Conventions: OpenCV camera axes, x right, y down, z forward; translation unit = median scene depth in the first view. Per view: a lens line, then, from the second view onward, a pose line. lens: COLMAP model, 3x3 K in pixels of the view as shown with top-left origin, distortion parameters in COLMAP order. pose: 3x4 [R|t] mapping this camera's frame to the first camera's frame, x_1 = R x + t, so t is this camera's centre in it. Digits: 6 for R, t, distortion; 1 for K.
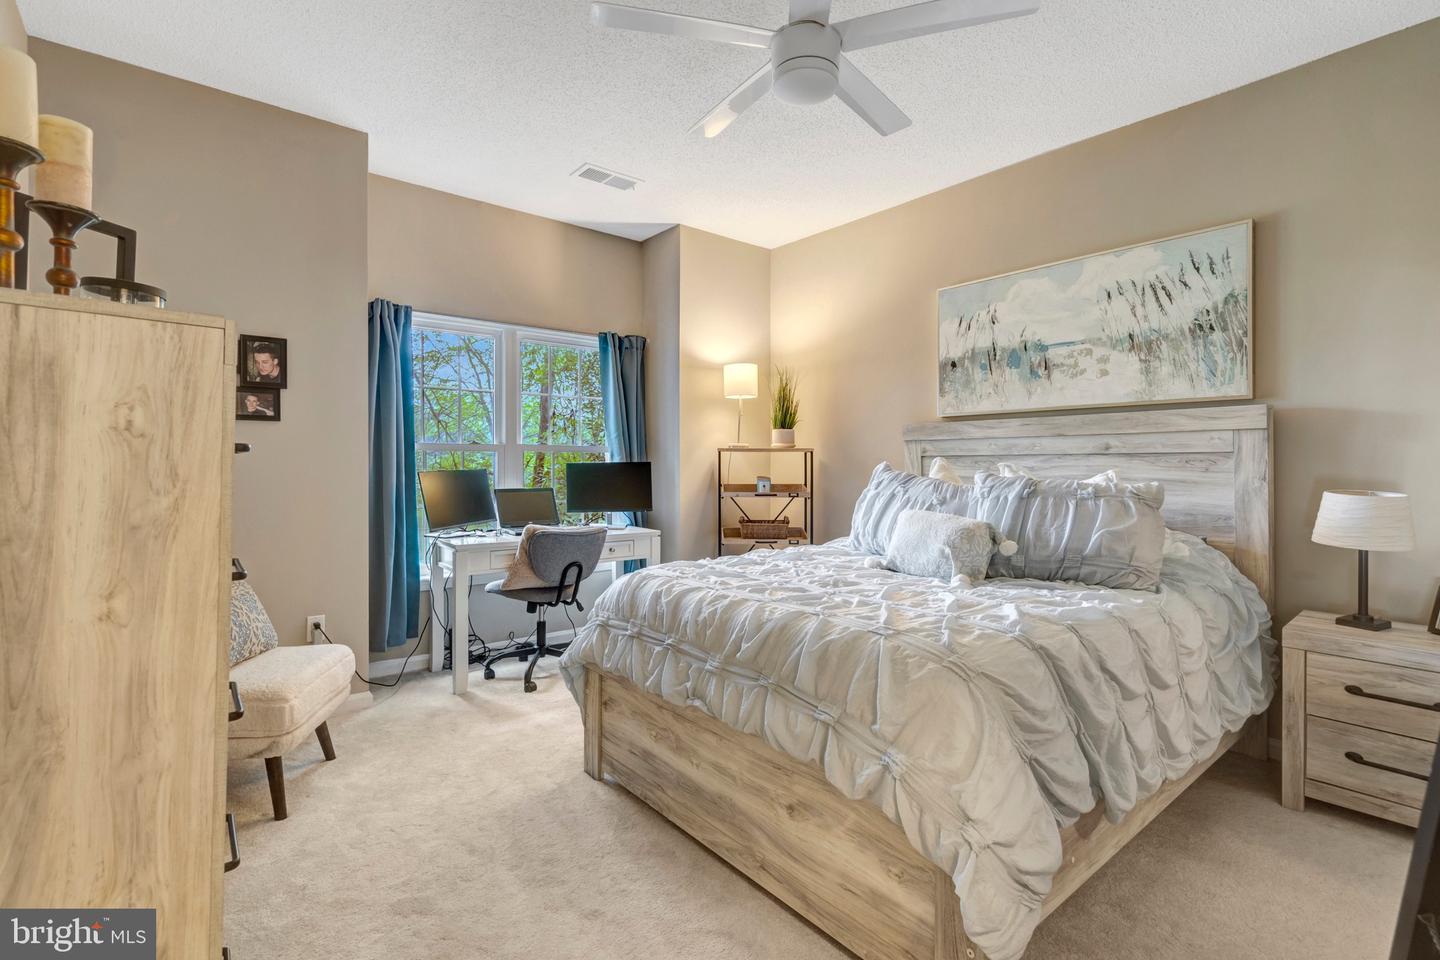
lens RADIAL K [[675.1, 0, 708.4], [0, 675.1, 467.0], [0, 0, 1]] dist [-0.003824, 0.000000]
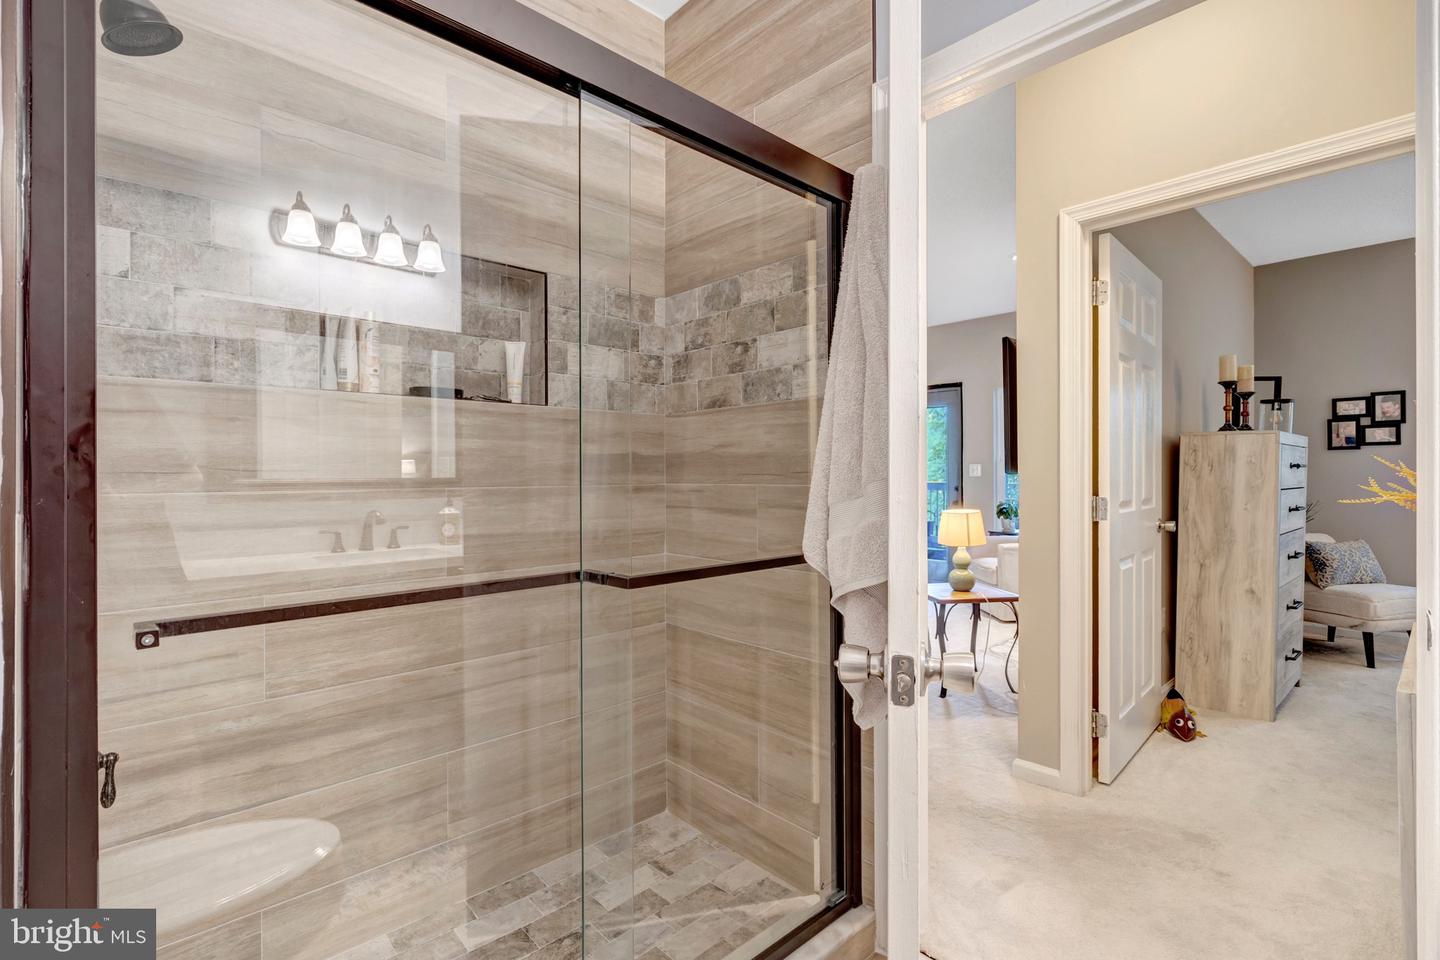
lens RADIAL K [[665.3, 0, 720.0], [0, 665.3, 480.0], [0, 0, 1]] dist [-0.000165, 0.000139]
pose [[0.064656, 0.005078, -0.997895, 2.755539], [-0.001504, 0.999986, 0.004991, 0.032919], [0.997906, 0.001178, 0.064663, -2.298536]]
